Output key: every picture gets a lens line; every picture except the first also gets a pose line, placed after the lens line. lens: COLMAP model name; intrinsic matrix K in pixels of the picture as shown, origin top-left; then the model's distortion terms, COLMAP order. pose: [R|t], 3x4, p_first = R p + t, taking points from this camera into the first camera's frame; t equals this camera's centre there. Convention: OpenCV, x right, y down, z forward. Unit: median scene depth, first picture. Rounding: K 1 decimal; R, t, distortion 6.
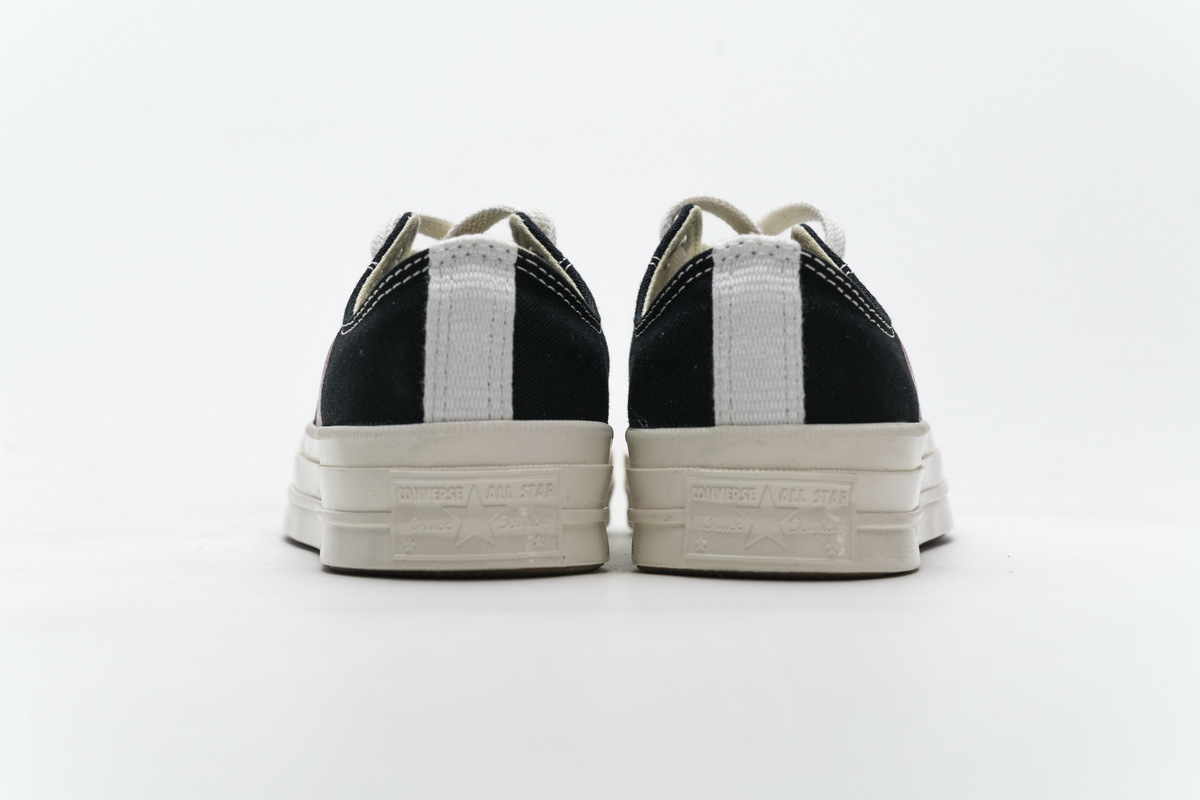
lens RADIAL K [[2438.6, 0, 601.7], [0, 2438.6, 374.5], [0, 0, 1]] dist [-0.012849, 0.416594]
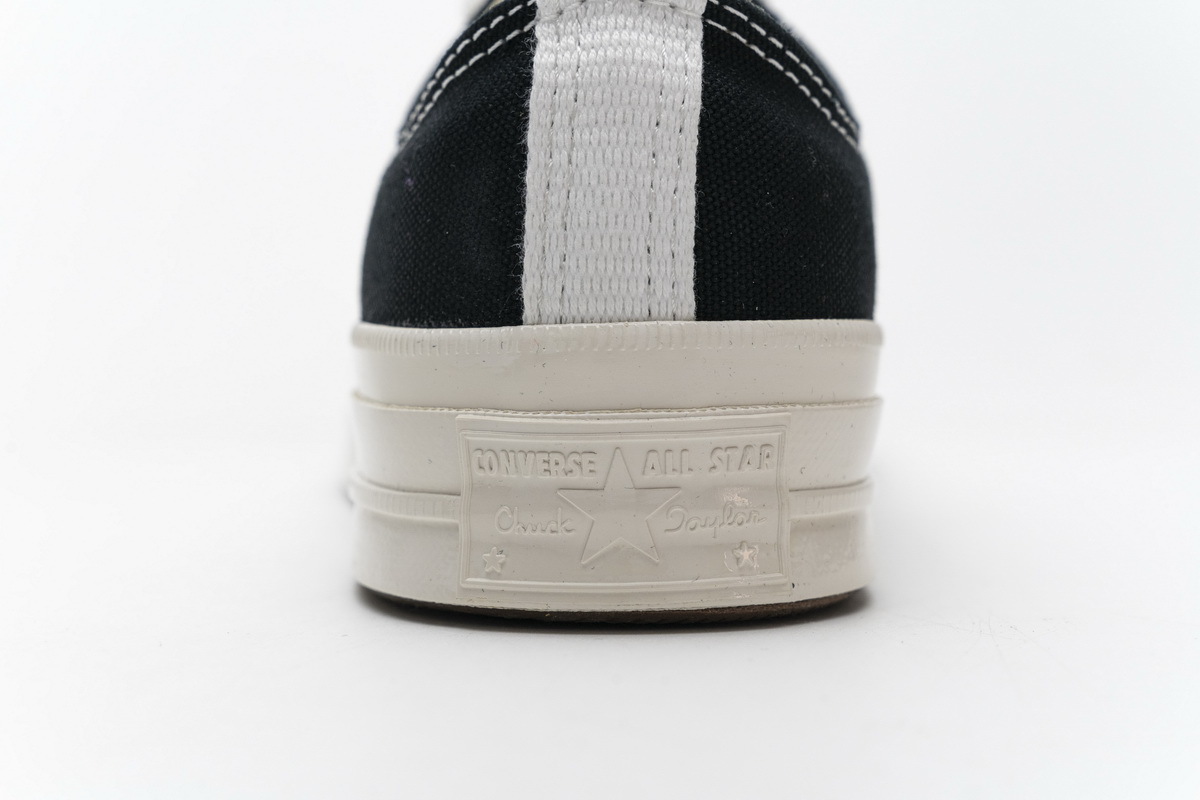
lens RADIAL K [[2438.6, 0, 601.7], [0, 2438.6, 374.5], [0, 0, 1]] dist [-0.012849, 0.416594]
pose [[0.995699, 0.009190, -0.092187, -0.008735], [-0.003533, 0.998111, 0.061342, -0.001227], [0.092576, -0.060753, 0.993850, 0.488642]]
